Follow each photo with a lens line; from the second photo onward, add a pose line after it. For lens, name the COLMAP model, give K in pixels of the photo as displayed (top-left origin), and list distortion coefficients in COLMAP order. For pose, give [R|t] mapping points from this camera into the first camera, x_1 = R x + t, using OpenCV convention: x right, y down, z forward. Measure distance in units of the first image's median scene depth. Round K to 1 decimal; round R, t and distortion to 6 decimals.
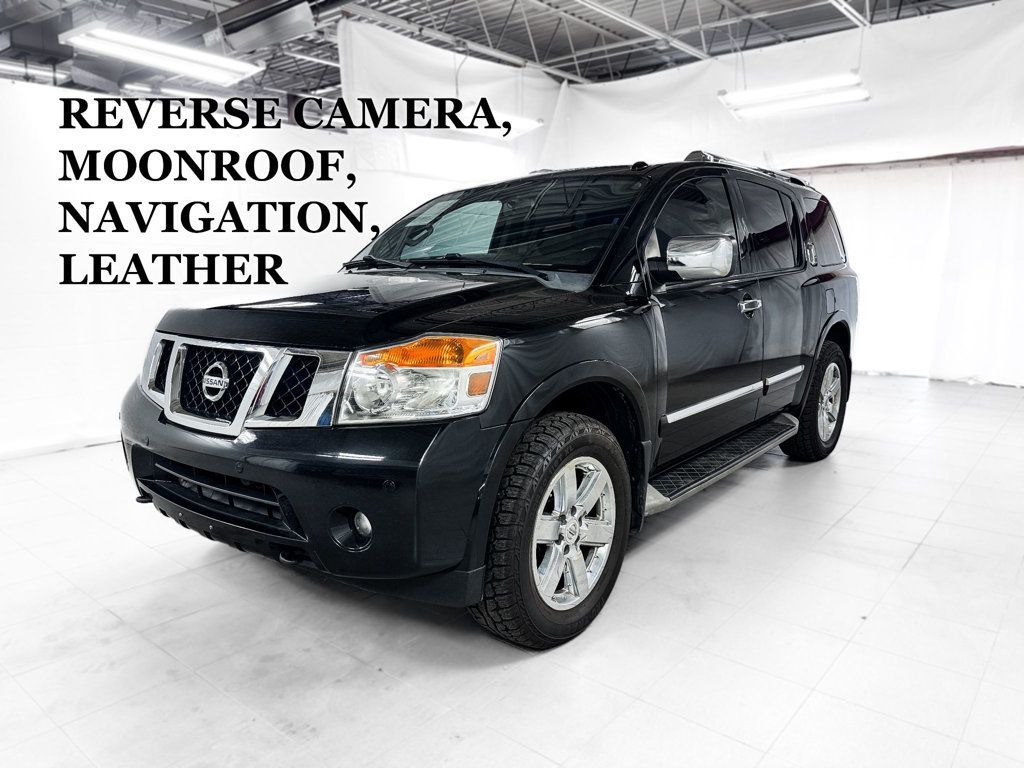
lens RADIAL K [[728.6, 0, 508.7], [0, 728.6, 383.8], [0, 0, 1]] dist [0.059237, -0.093700]
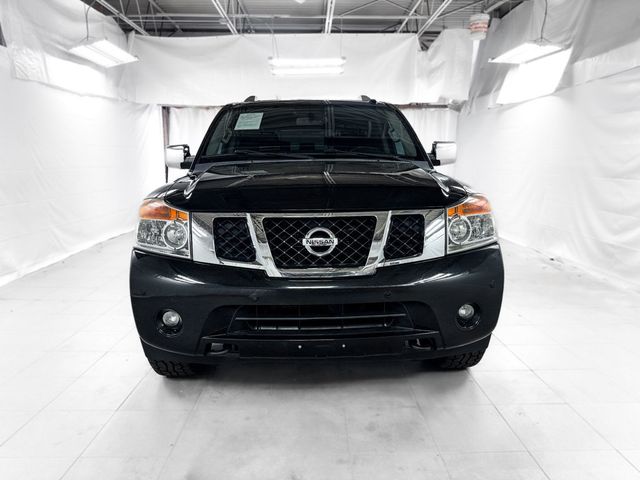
lens RADIAL K [[455.4, 0, 317.9], [0, 455.4, 239.9], [0, 0, 1]] dist [0.059237, -0.093700]
pose [[0.750837, -0.112675, 0.650806, -0.922636], [0.108485, 0.992998, 0.046759, -0.044666], [-0.651518, 0.035495, 0.757803, 0.361475]]
